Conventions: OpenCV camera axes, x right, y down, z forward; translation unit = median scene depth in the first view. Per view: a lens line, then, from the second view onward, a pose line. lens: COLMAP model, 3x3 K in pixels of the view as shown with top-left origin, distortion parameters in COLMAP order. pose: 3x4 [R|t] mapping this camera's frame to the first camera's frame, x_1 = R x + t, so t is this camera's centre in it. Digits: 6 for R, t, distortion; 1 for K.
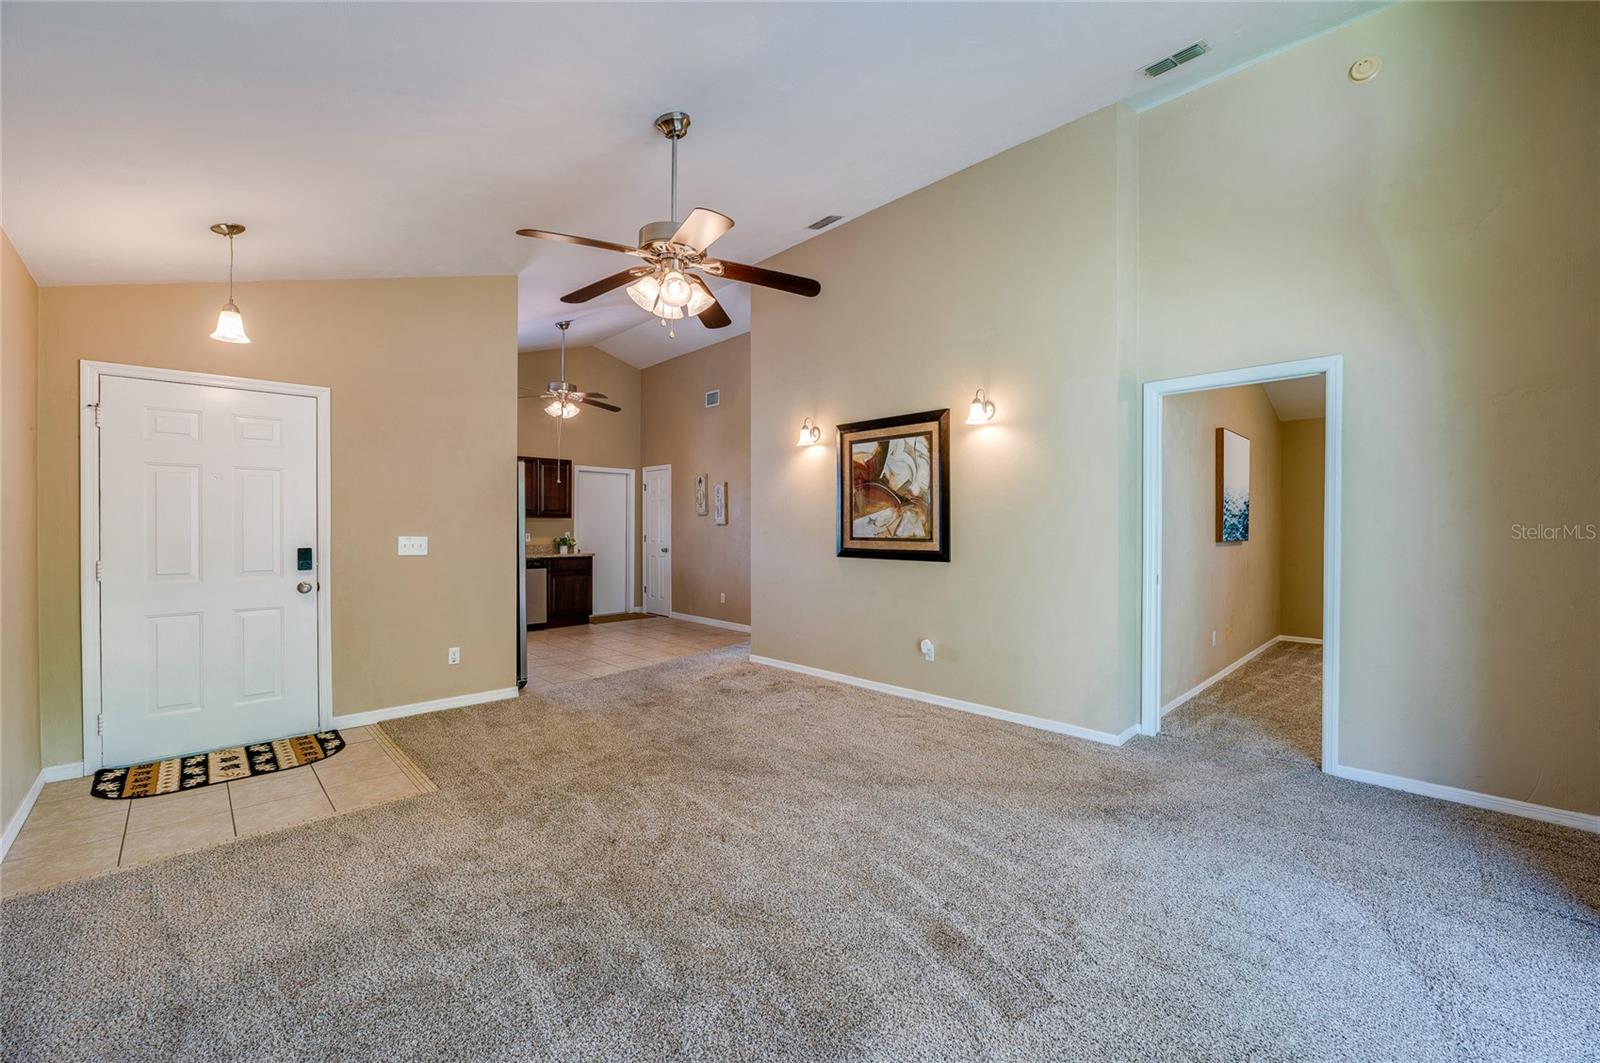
lens RADIAL K [[638.5, 0, 798.0], [0, 638.5, 529.0], [0, 0, 1]] dist [-0.013906, 0.000107]
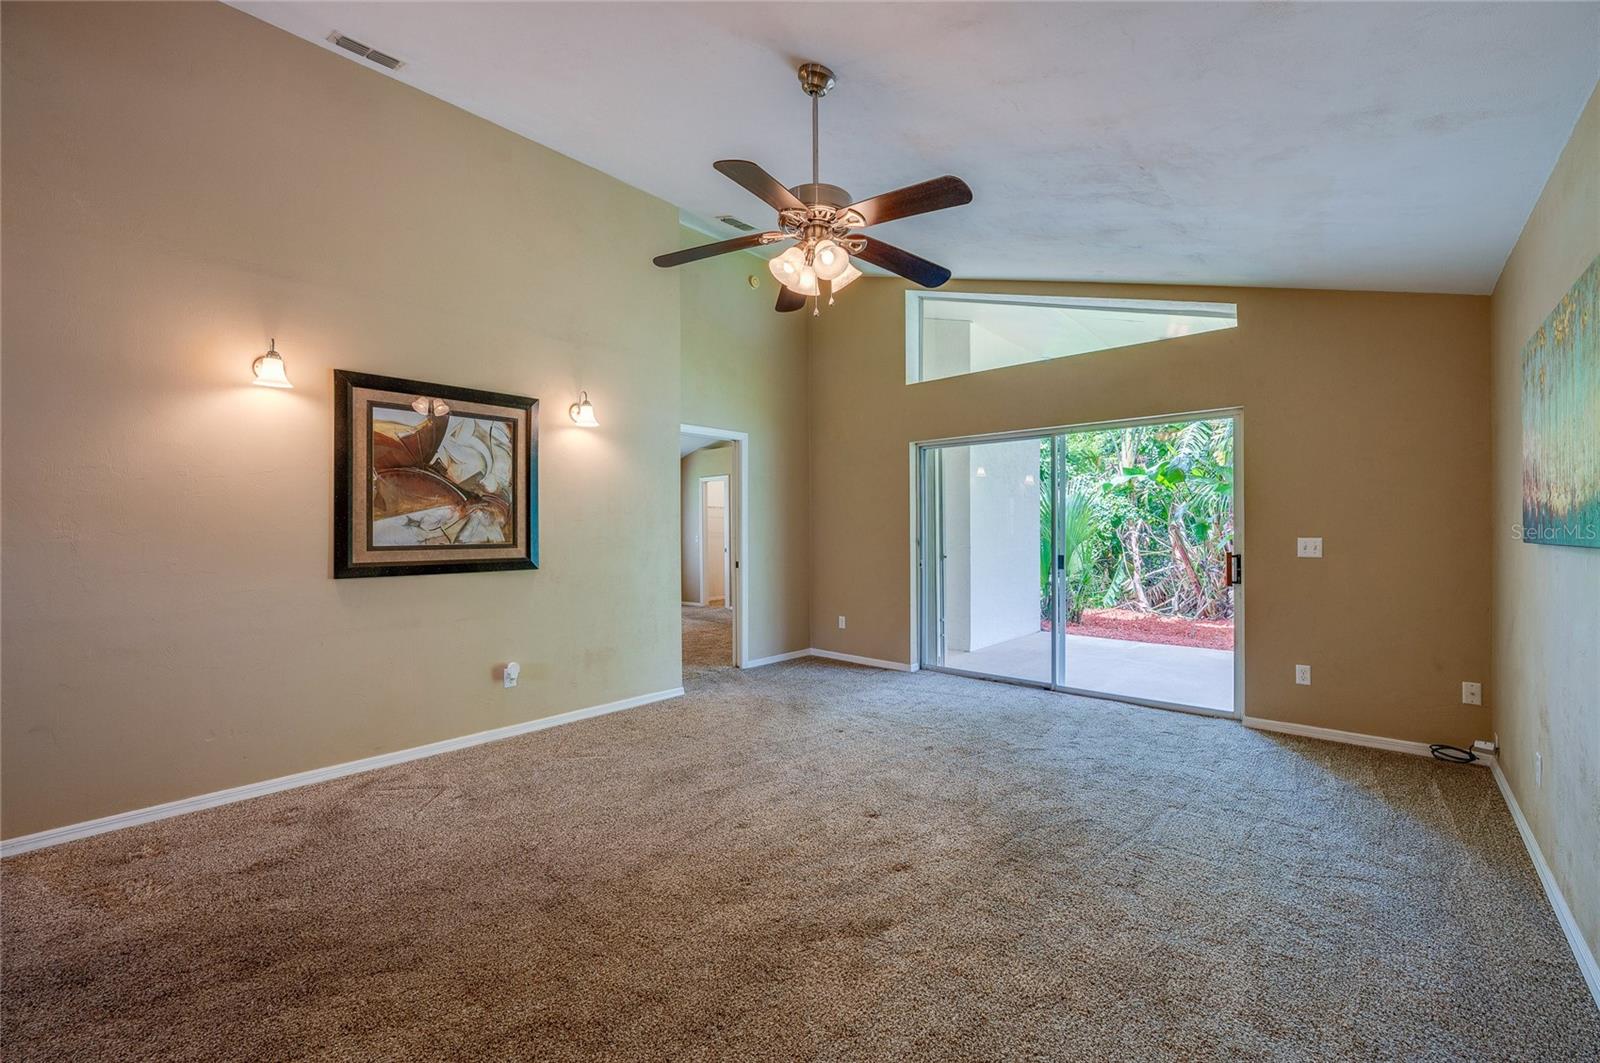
lens RADIAL K [[638.5, 0, 798.0], [0, 638.5, 530.7], [0, 0, 1]] dist [-0.013906, 0.000107]
pose [[-0.058699, -0.002026, 0.998274, -0.651404], [0.009486, 0.999952, 0.002588, -0.001120], [-0.998231, 0.009621, -0.058677, 0.649625]]
